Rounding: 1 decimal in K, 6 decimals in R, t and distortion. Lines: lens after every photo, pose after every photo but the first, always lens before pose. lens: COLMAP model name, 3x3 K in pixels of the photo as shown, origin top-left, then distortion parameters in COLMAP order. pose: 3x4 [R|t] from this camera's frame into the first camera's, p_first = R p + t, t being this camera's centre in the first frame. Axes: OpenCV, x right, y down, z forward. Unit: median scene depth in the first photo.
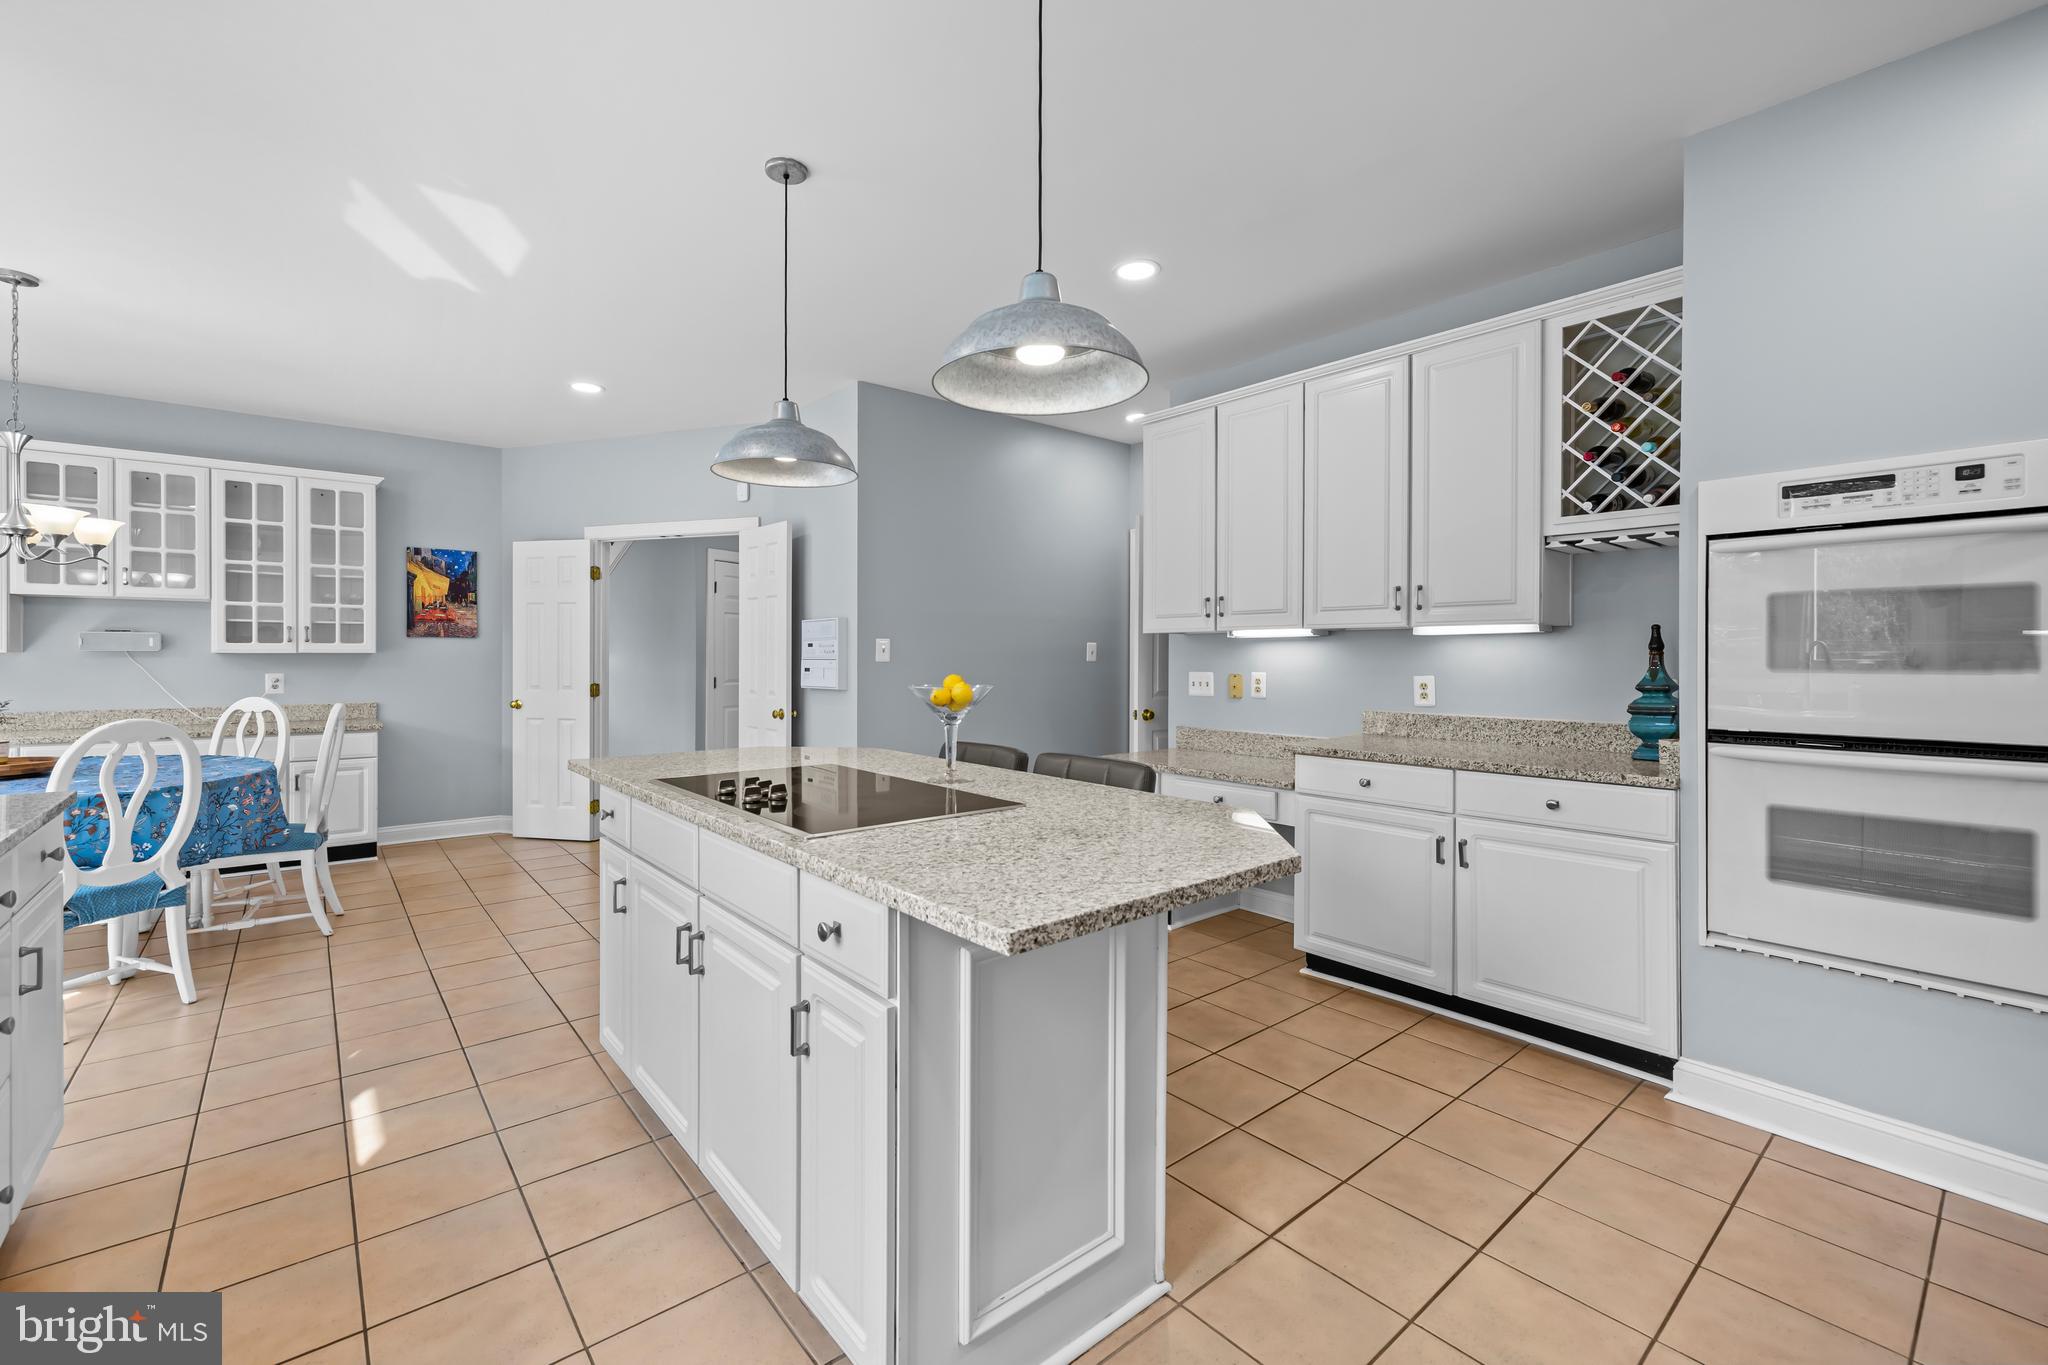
lens RADIAL K [[859.6, 0, 1010.2], [0, 859.6, 671.1], [0, 0, 1]] dist [-0.000866, 0.000971]
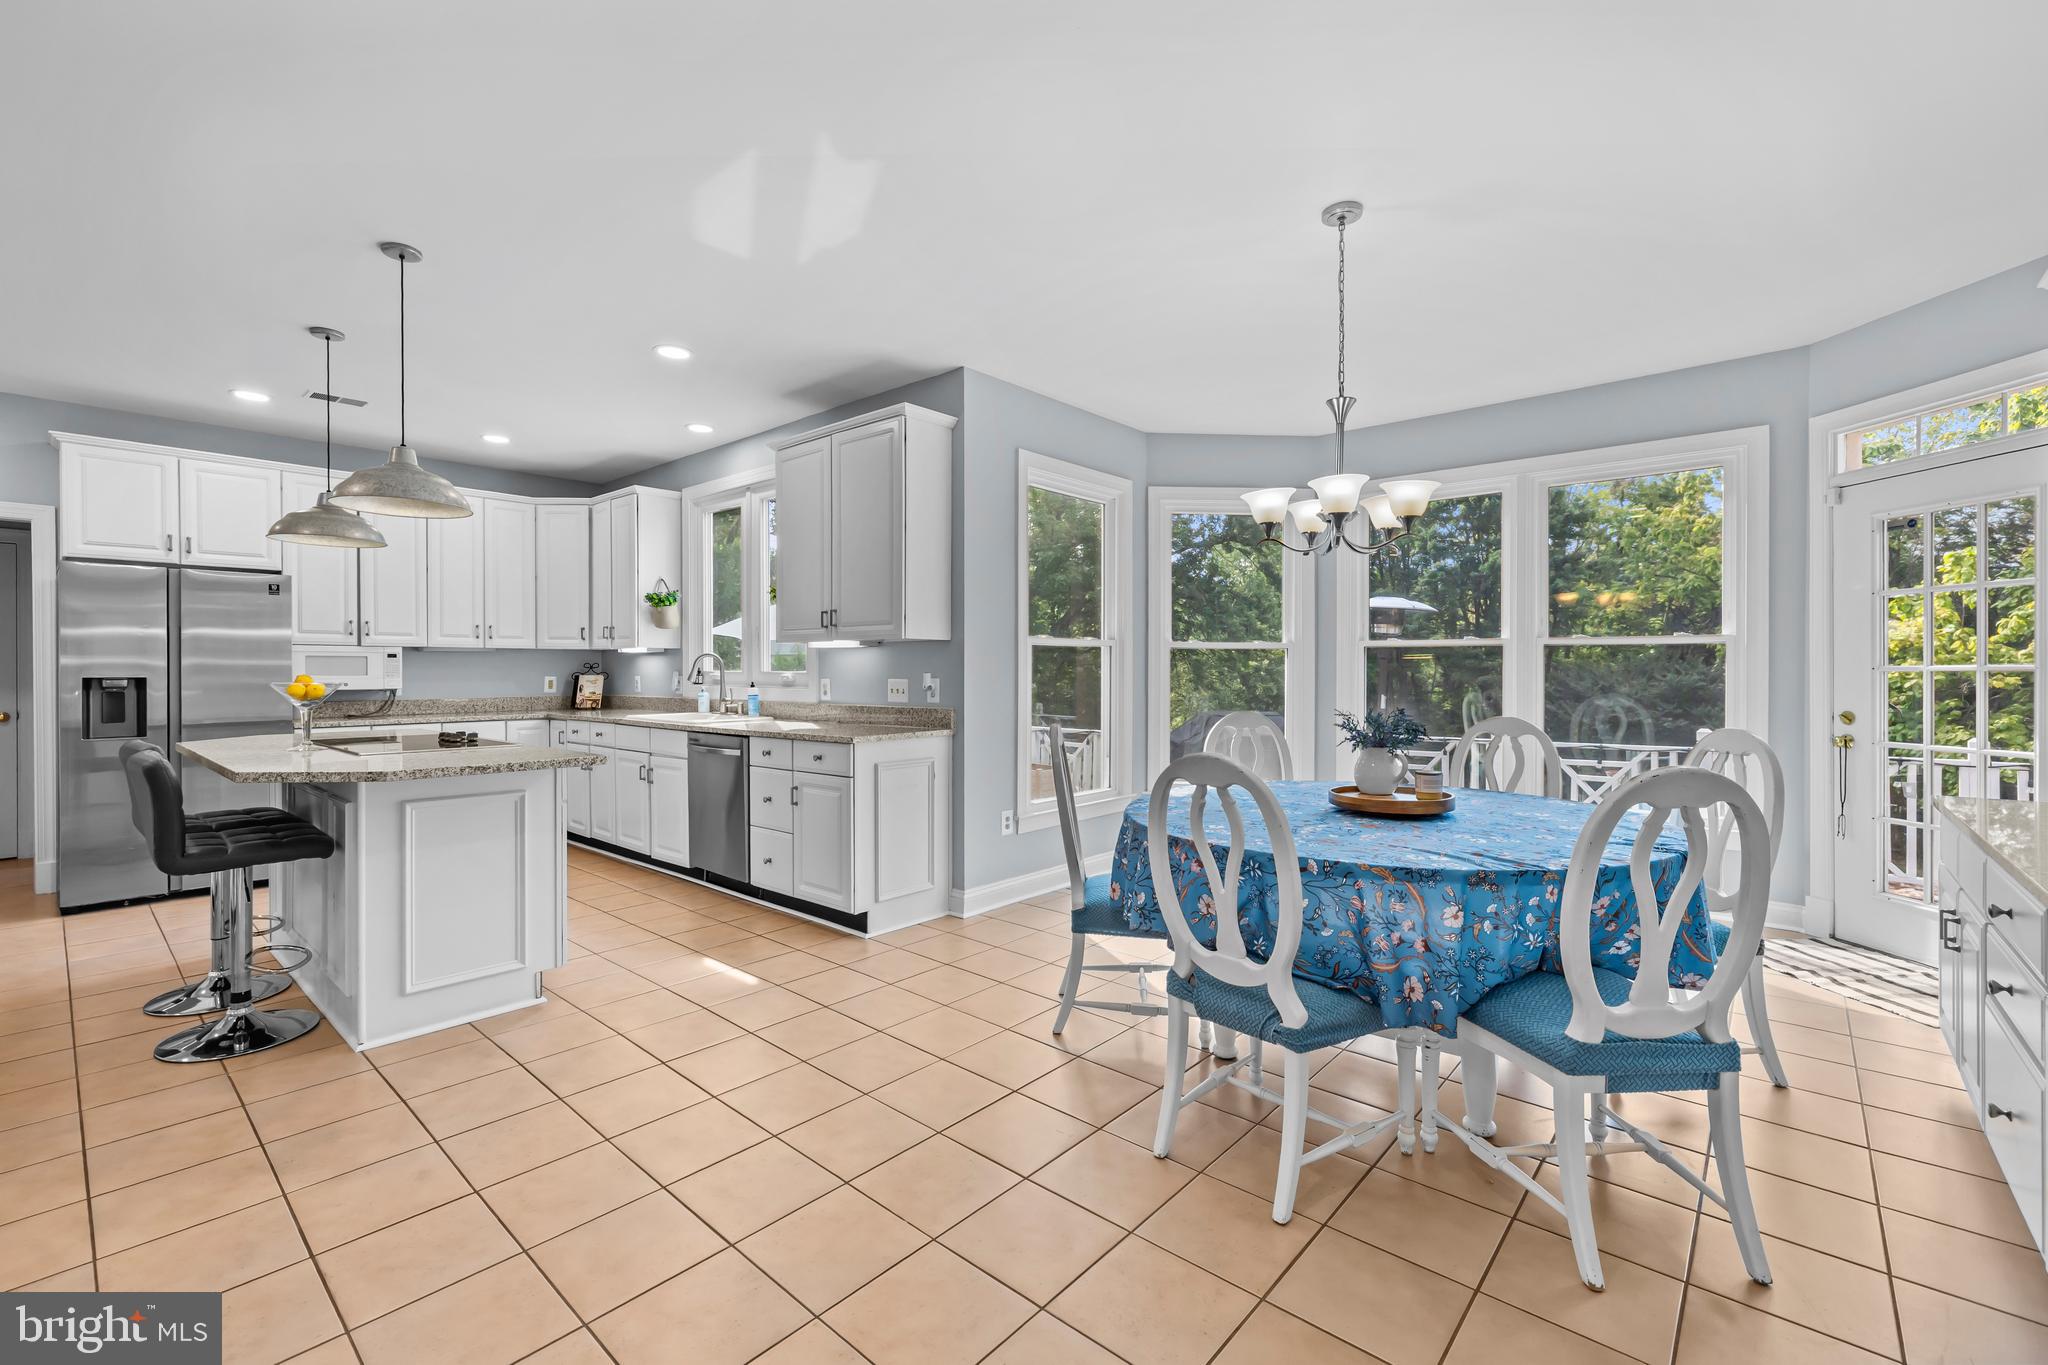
lens RADIAL K [[859.6, 0, 1005.6], [0, 859.6, 676.3], [0, 0, 1]] dist [-0.000866, 0.000971]
pose [[-0.988560, -0.002049, -0.150813, -0.458871], [-0.005592, 0.999718, 0.023070, -0.014537], [0.150723, 0.023649, -0.988293, 1.158441]]
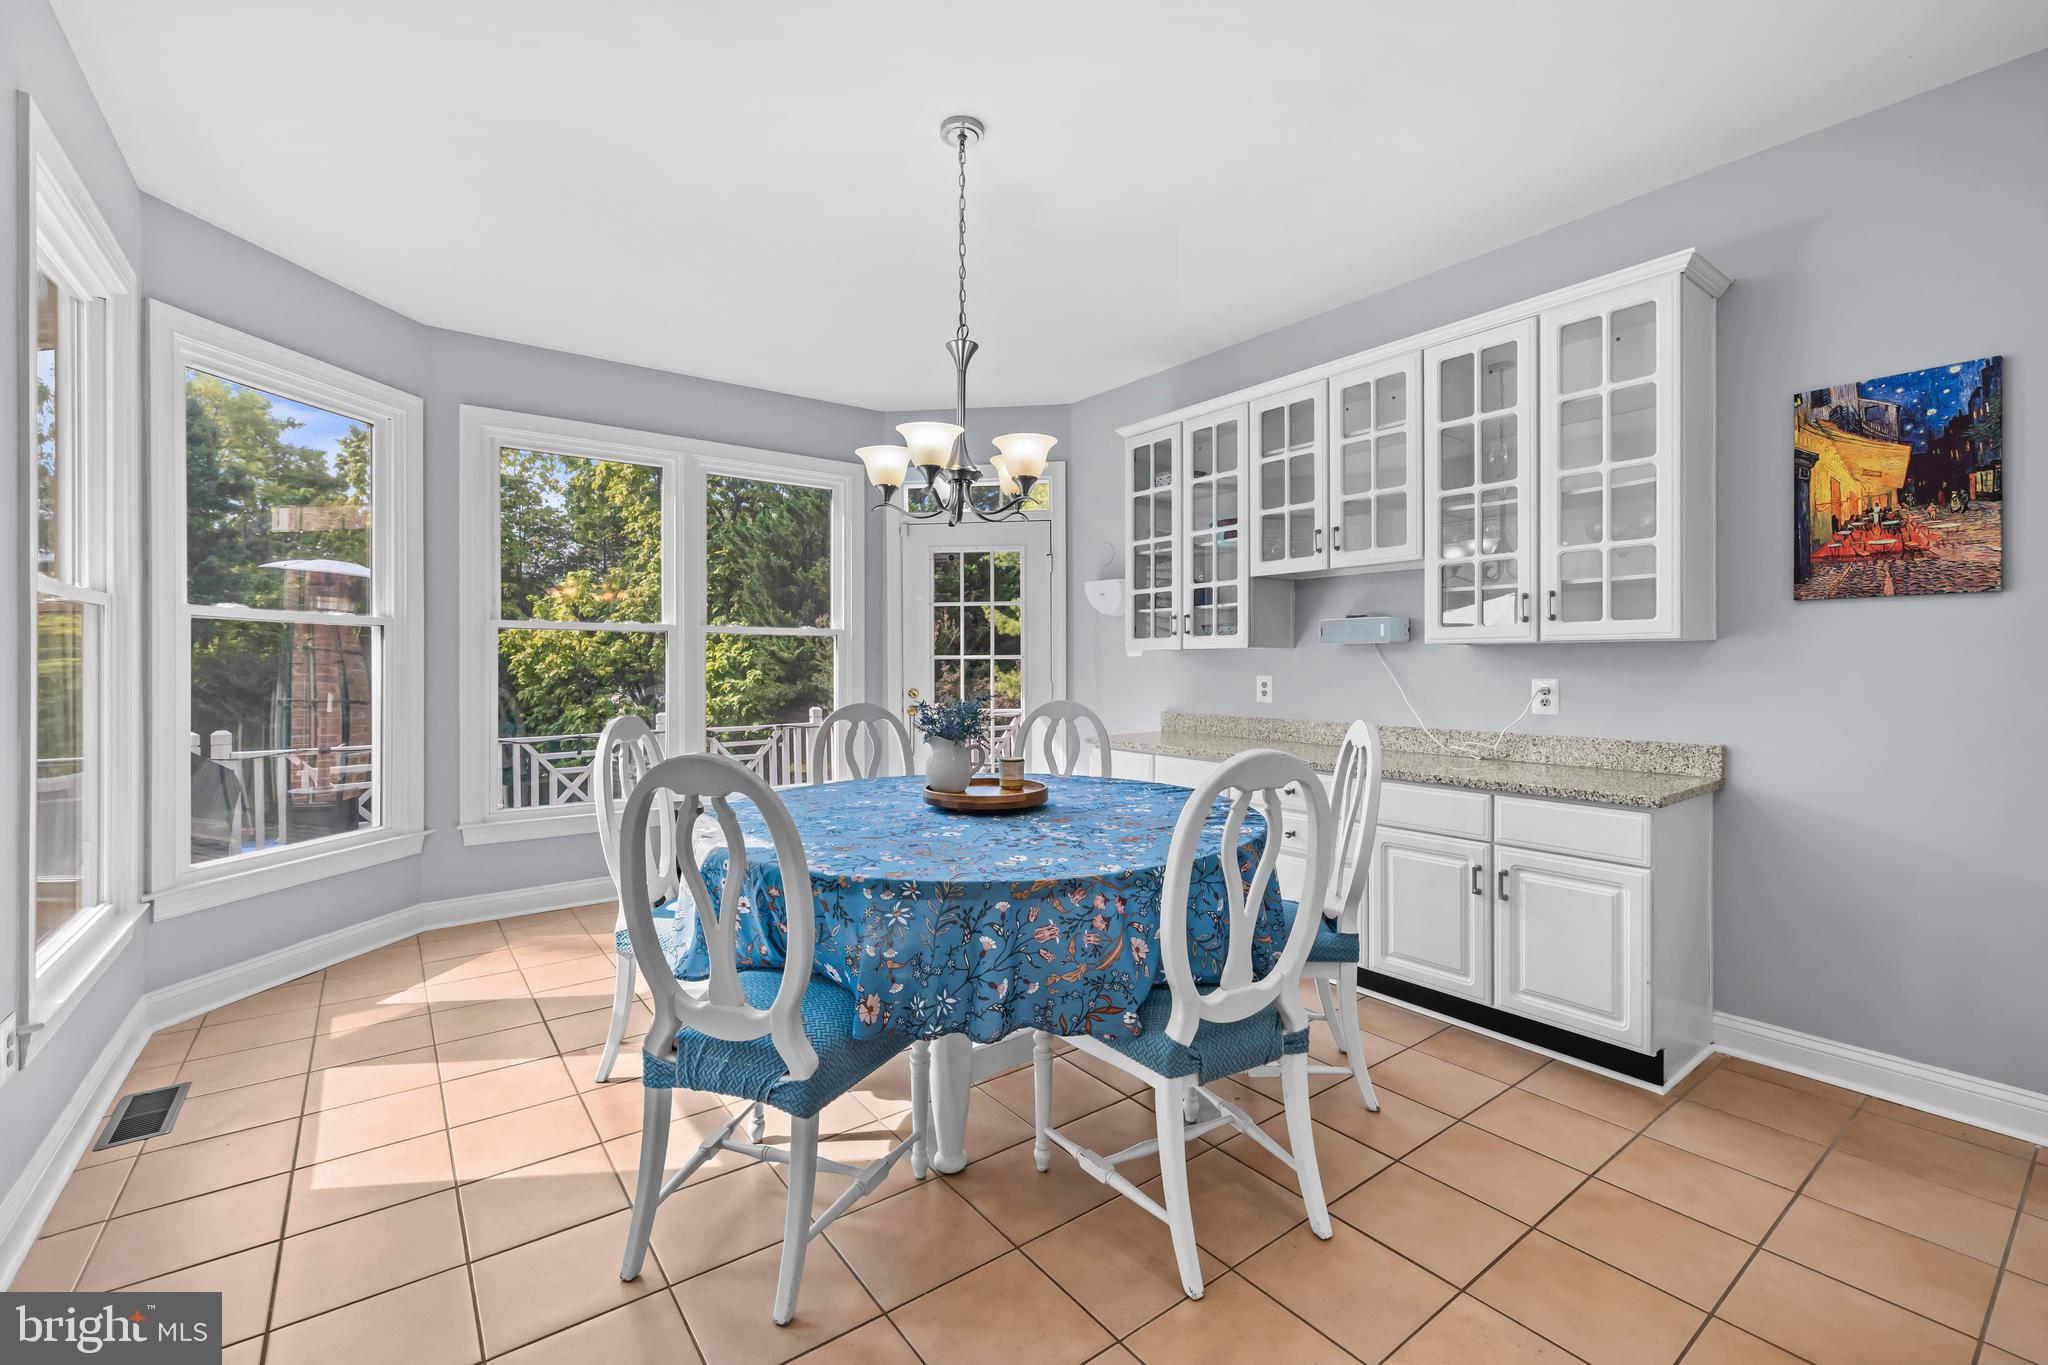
lens RADIAL K [[859.6, 0, 1020.4], [0, 859.6, 663.1], [0, 0, 1]] dist [-0.000866, 0.000971]
pose [[-0.048414, -0.001793, -0.998826, -0.277059], [-0.014652, 0.999892, -0.001084, -0.002184], [0.998720, 0.014583, -0.048435, 0.707803]]
